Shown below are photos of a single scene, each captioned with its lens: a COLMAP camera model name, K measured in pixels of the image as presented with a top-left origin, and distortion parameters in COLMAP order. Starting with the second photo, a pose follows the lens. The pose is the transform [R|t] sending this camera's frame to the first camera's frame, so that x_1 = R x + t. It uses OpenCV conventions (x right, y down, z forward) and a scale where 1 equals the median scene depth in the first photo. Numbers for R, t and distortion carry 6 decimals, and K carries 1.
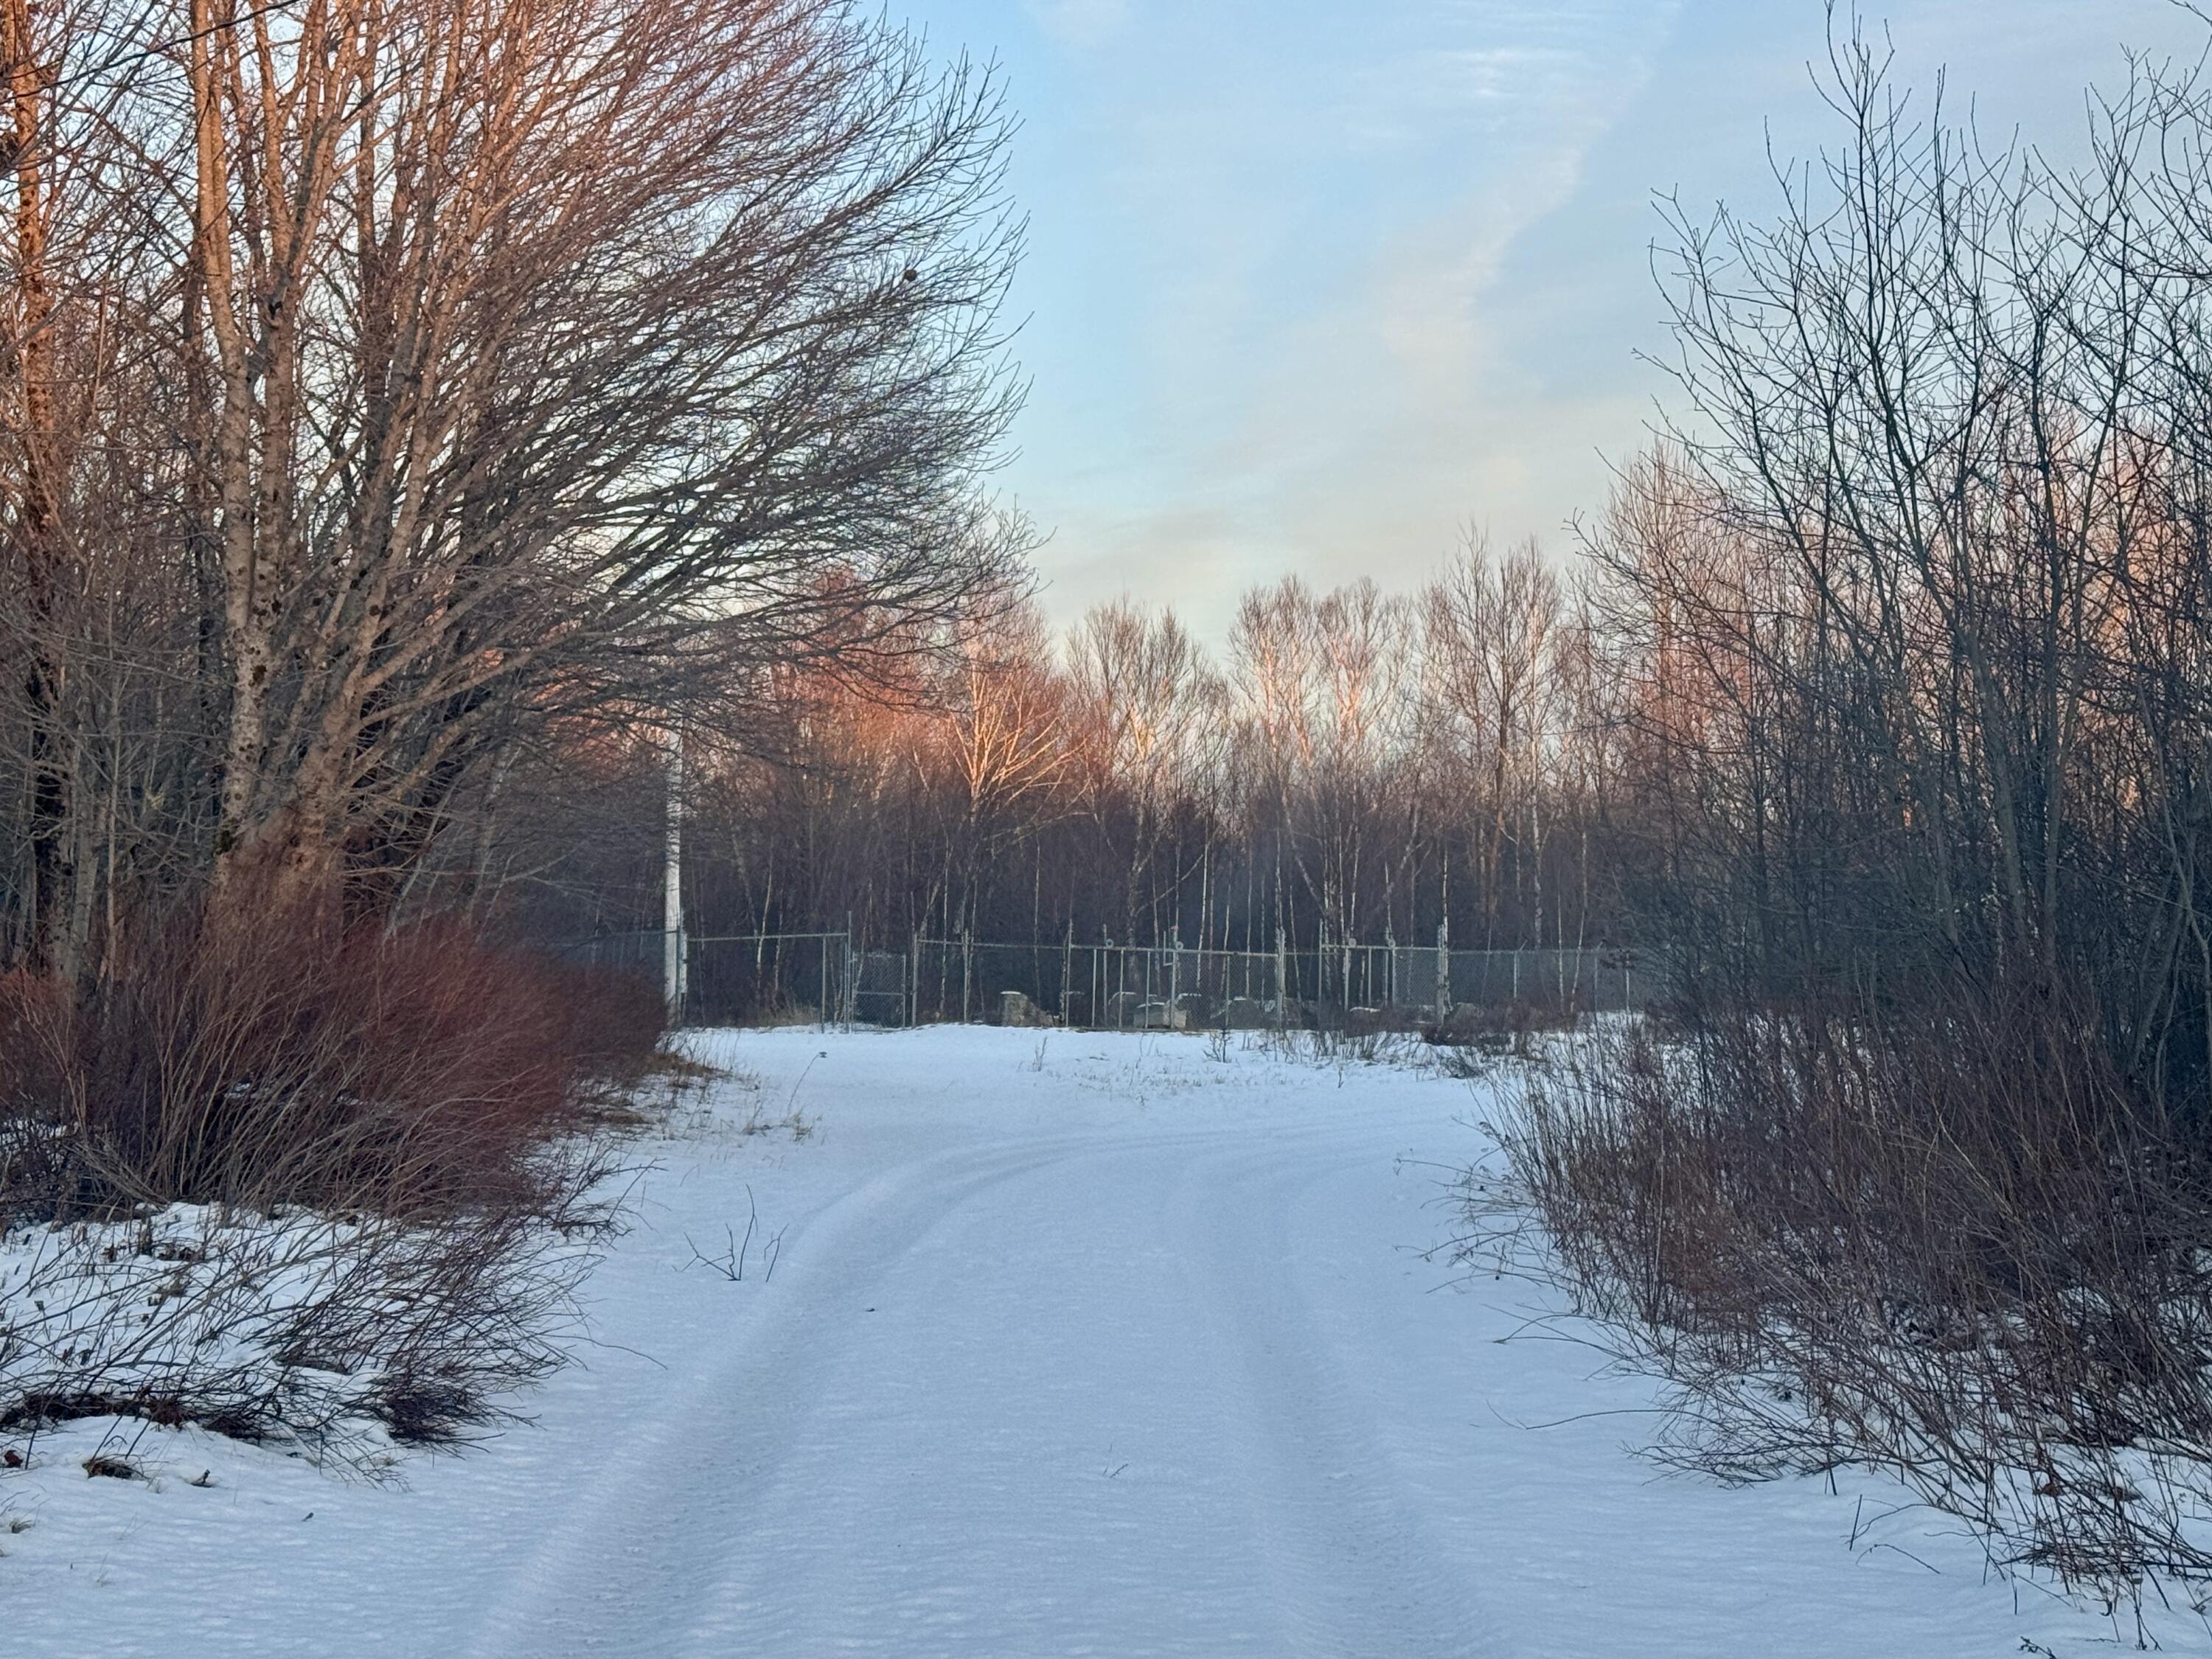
lens RADIAL K [[3686.5, 0, 1103.8], [0, 3686.5, 828.6], [0, 0, 1]] dist [-0.019925, 0.000000]
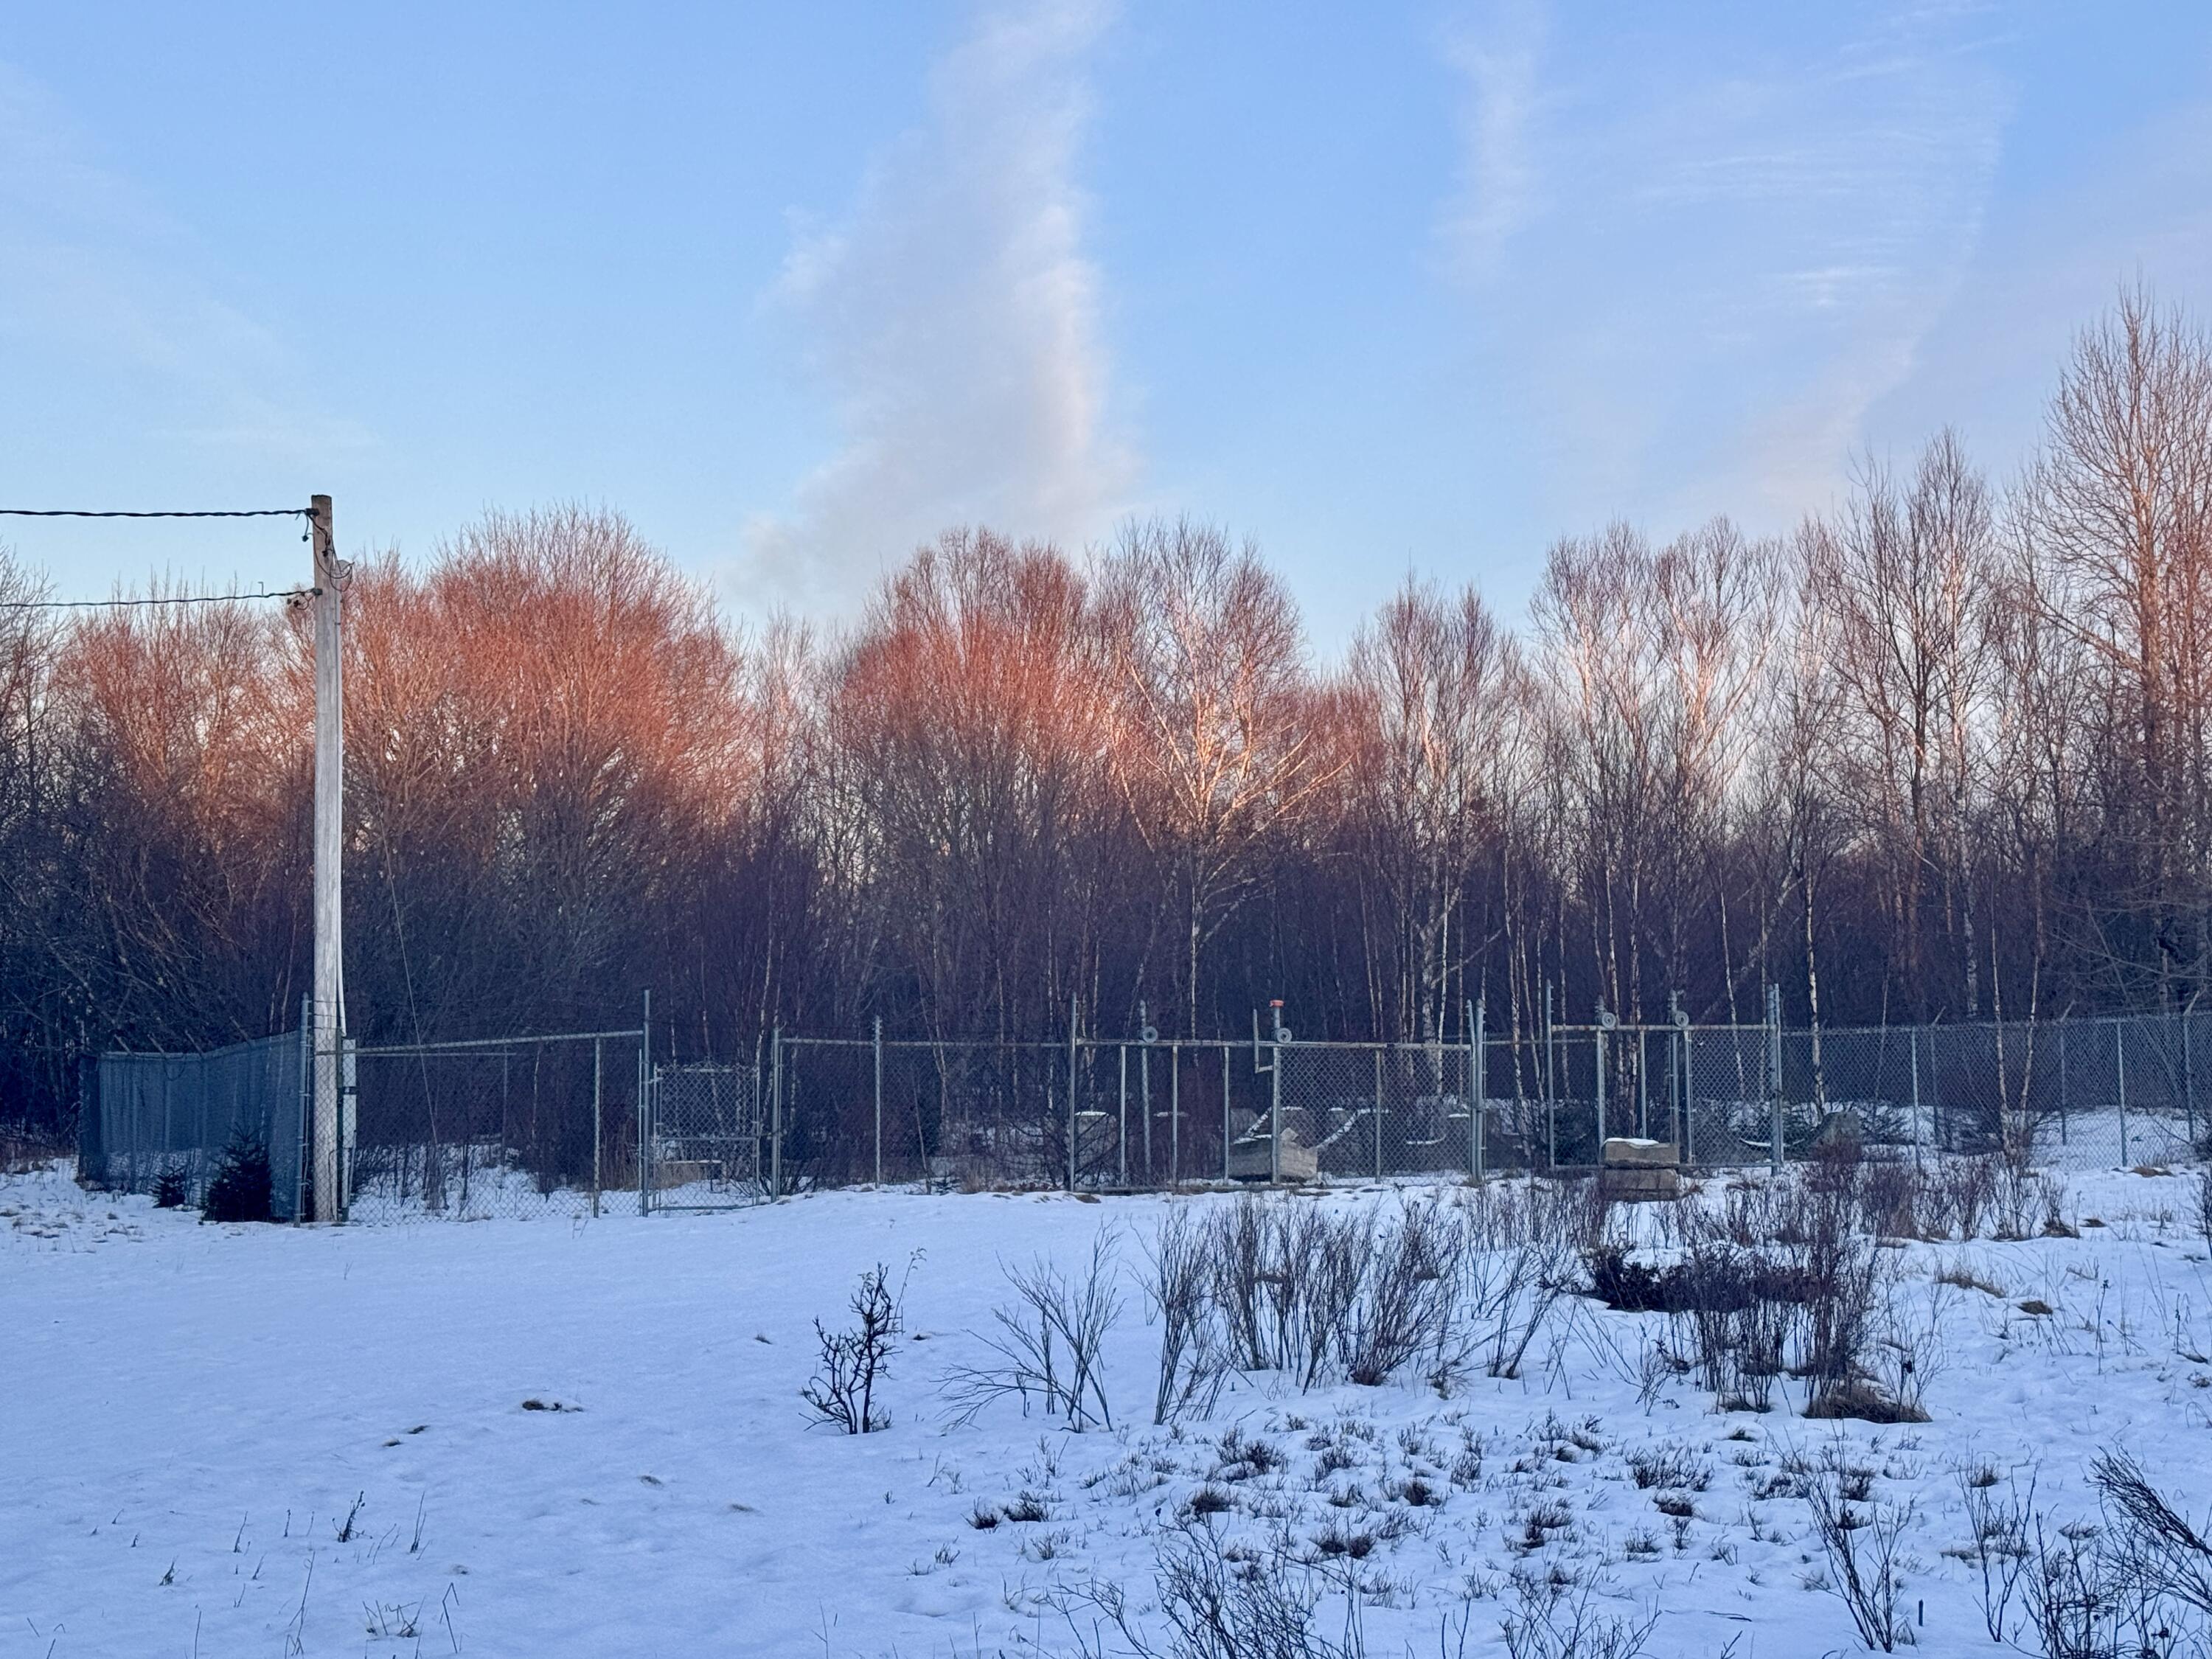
lens RADIAL K [[3364.2, 0, 1157.5], [0, 3364.2, 856.9], [0, 0, 1]] dist [0.054672, 0.000000]
pose [[0.991864, -0.035773, -0.122172, 0.040249], [0.033489, 0.999225, -0.020696, 0.009663], [0.122818, 0.016437, 0.992293, 0.322612]]
